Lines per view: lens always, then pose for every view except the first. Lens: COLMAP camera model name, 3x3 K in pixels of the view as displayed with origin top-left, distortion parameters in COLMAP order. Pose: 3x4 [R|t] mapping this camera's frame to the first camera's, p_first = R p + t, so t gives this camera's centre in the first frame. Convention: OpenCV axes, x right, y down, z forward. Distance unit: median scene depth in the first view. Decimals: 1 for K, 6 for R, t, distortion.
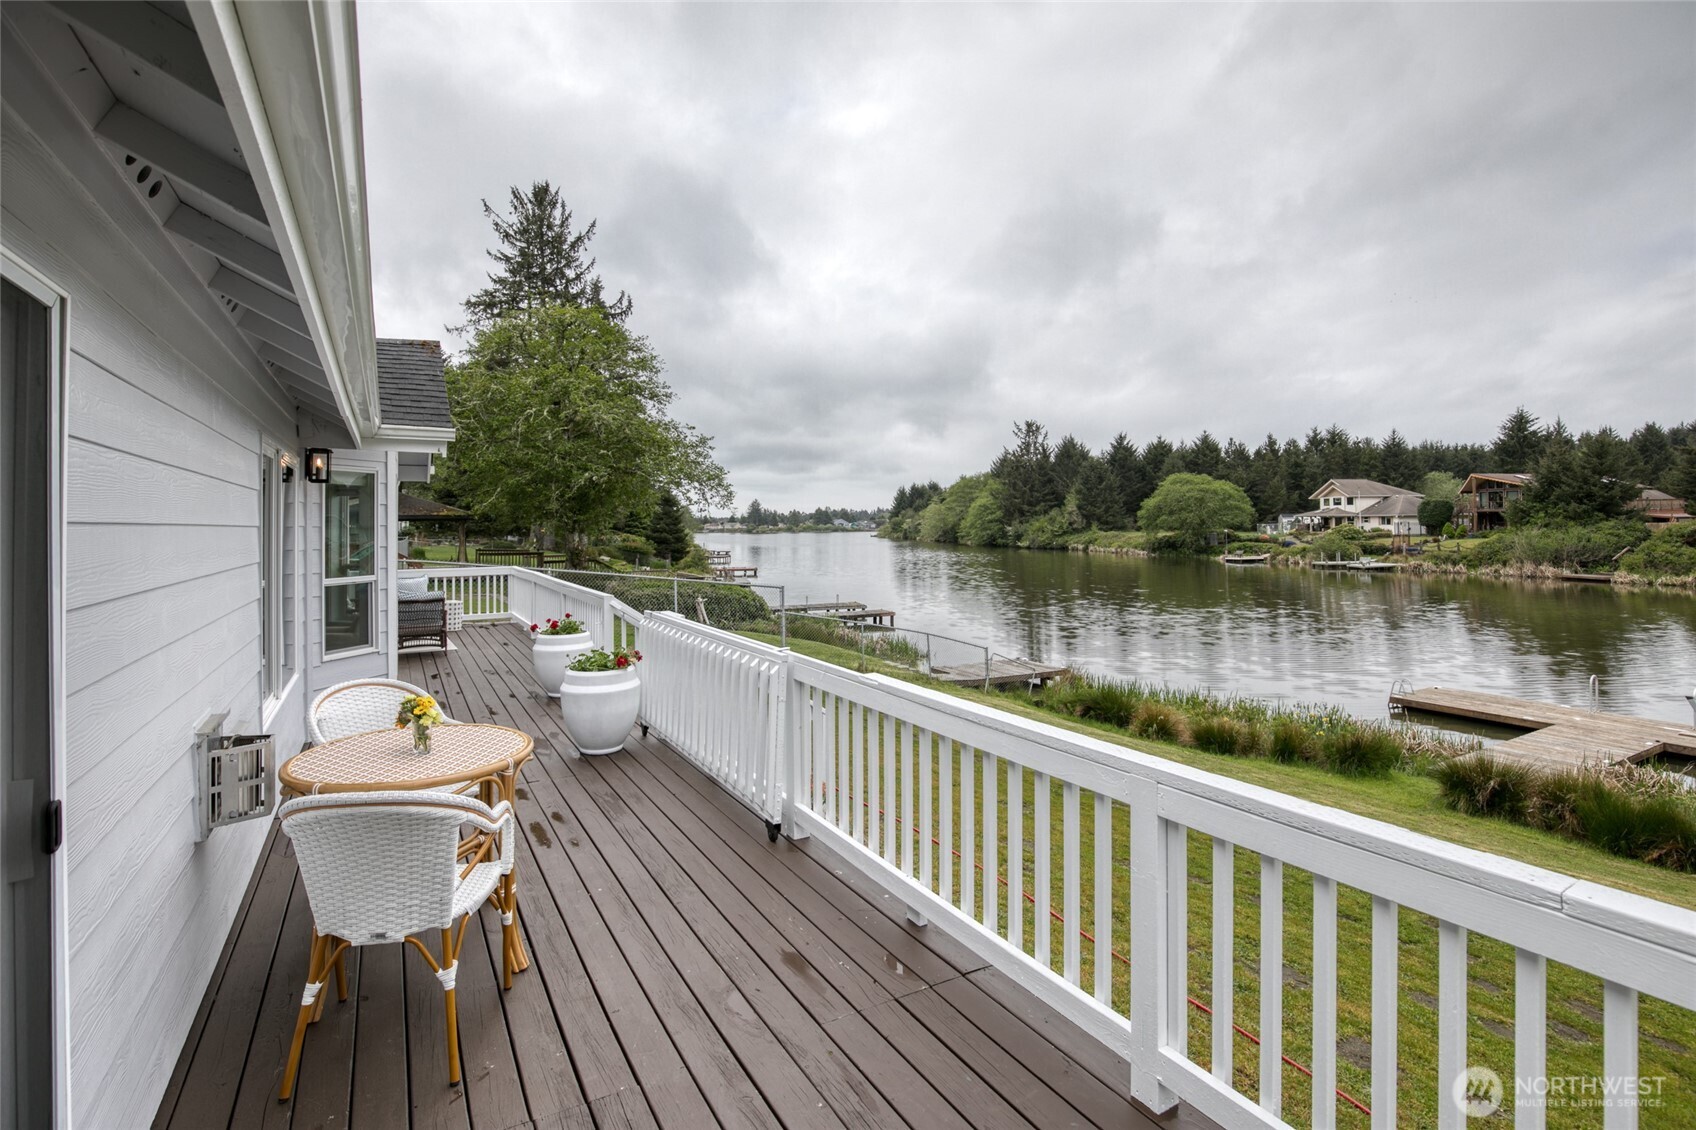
lens RADIAL K [[809.1, 0, 807.2], [0, 809.1, 506.5], [0, 0, 1]] dist [-0.039542, 0.008753]
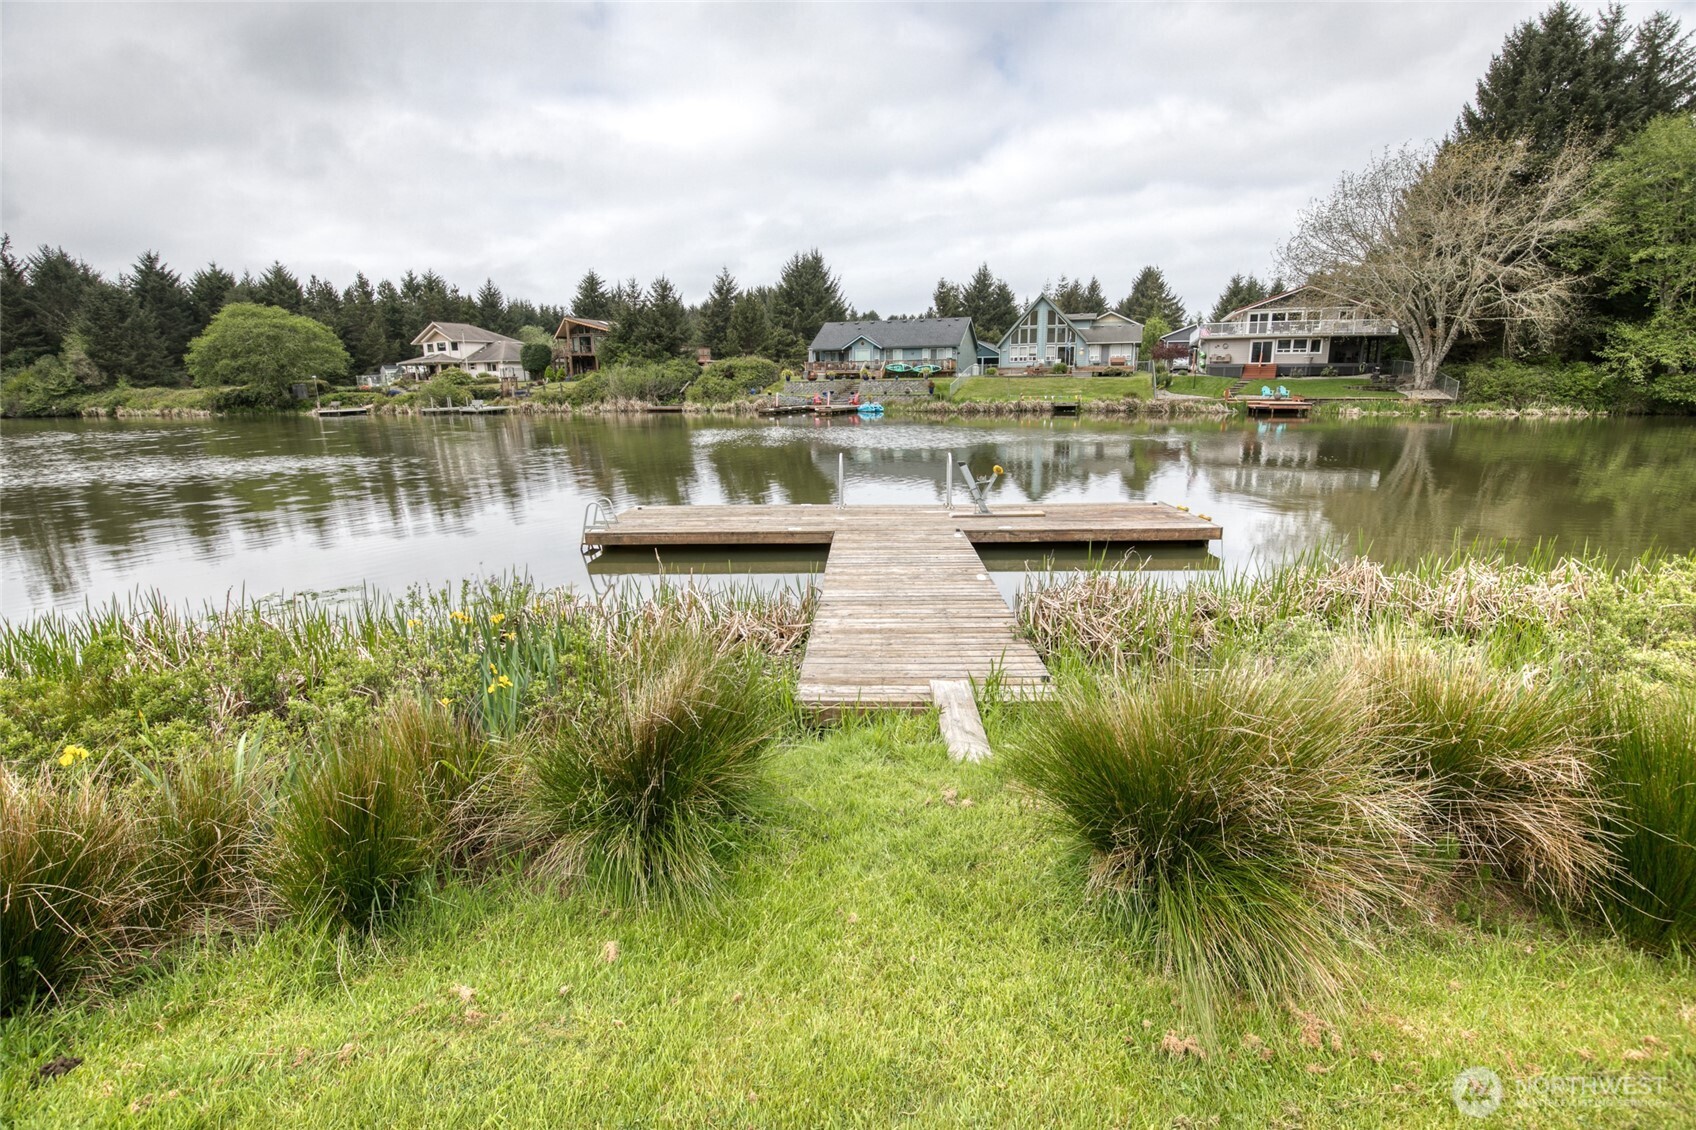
lens RADIAL K [[809.1, 0, 884.2], [0, 809.1, 568.3], [0, 0, 1]] dist [-0.039542, 0.008753]
pose [[0.469660, -0.198295, 0.860290, 0.059341], [-0.012773, 0.972821, 0.231206, 0.022648], [-0.882755, -0.119577, 0.454362, 0.094957]]
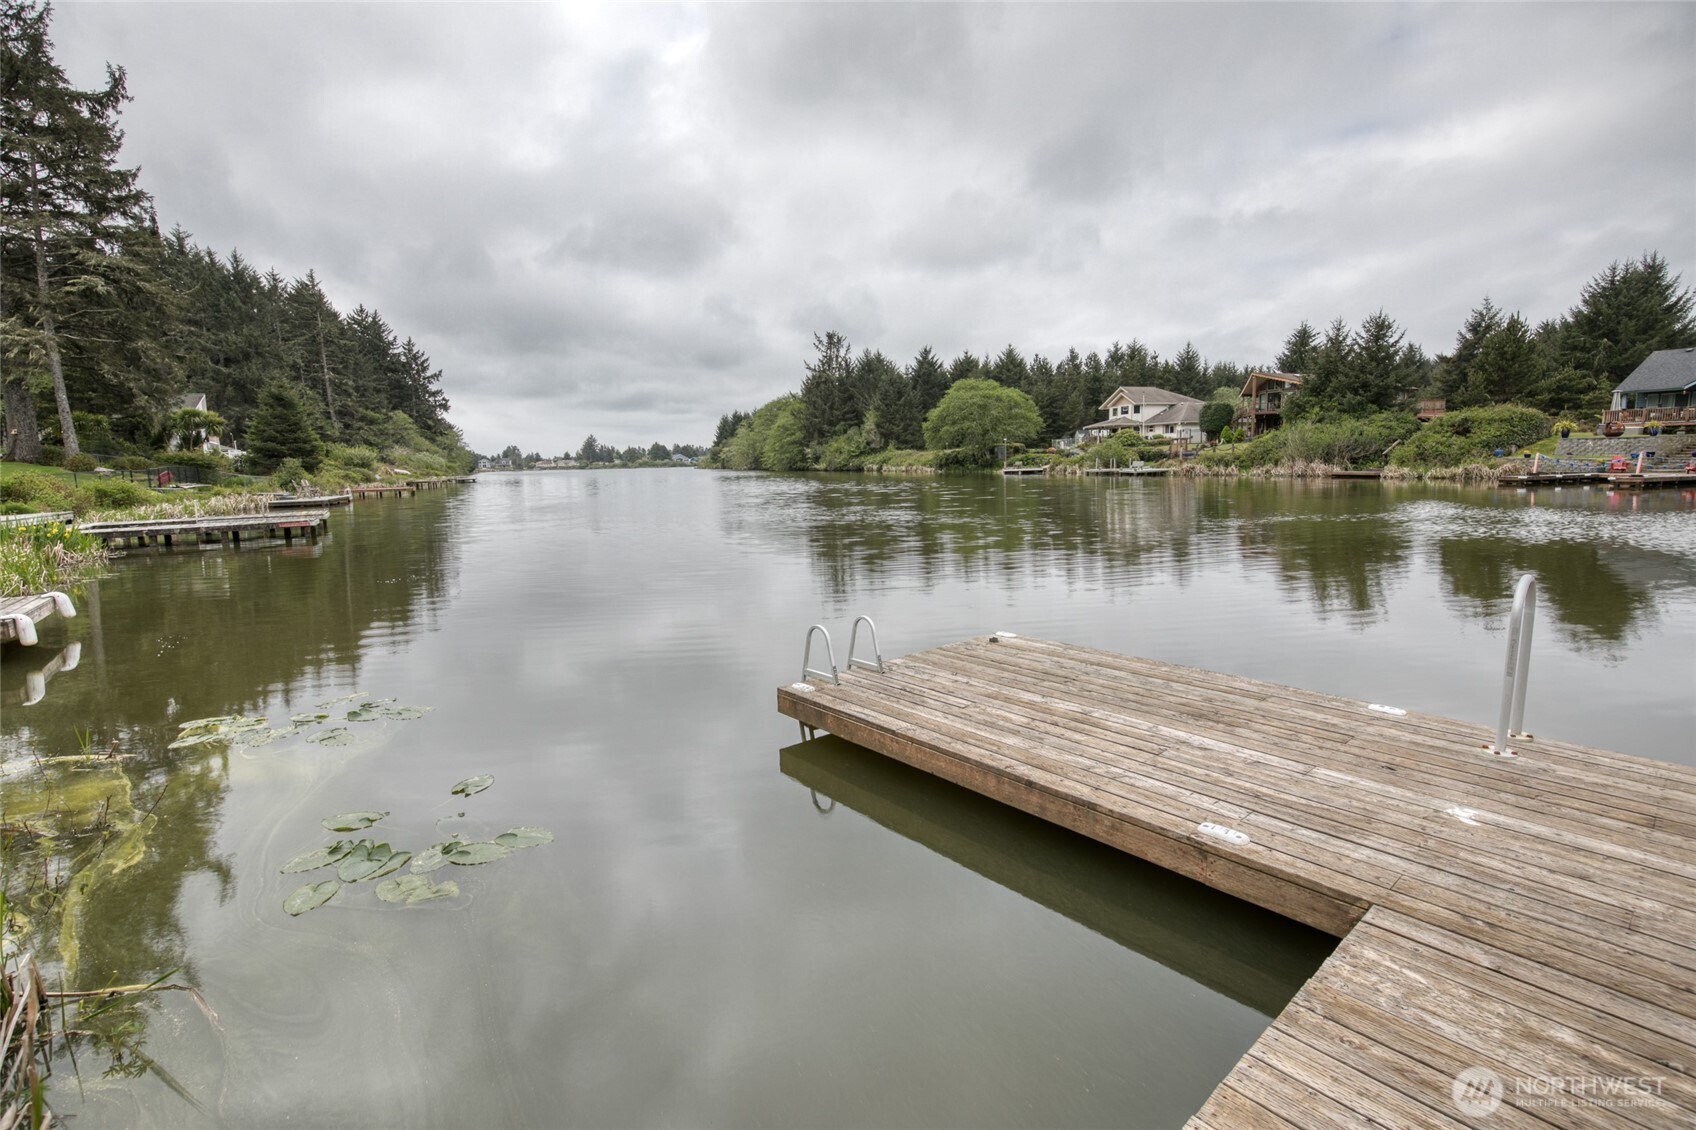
lens RADIAL K [[809.1, 0, 814.2], [0, 809.1, 565.9], [0, 0, 1]] dist [-0.039542, 0.008753]
pose [[0.980729, -0.038796, 0.191484, 0.116270], [0.009385, 0.988310, 0.152172, 0.026959], [-0.195149, -0.147442, 0.969628, 0.124712]]
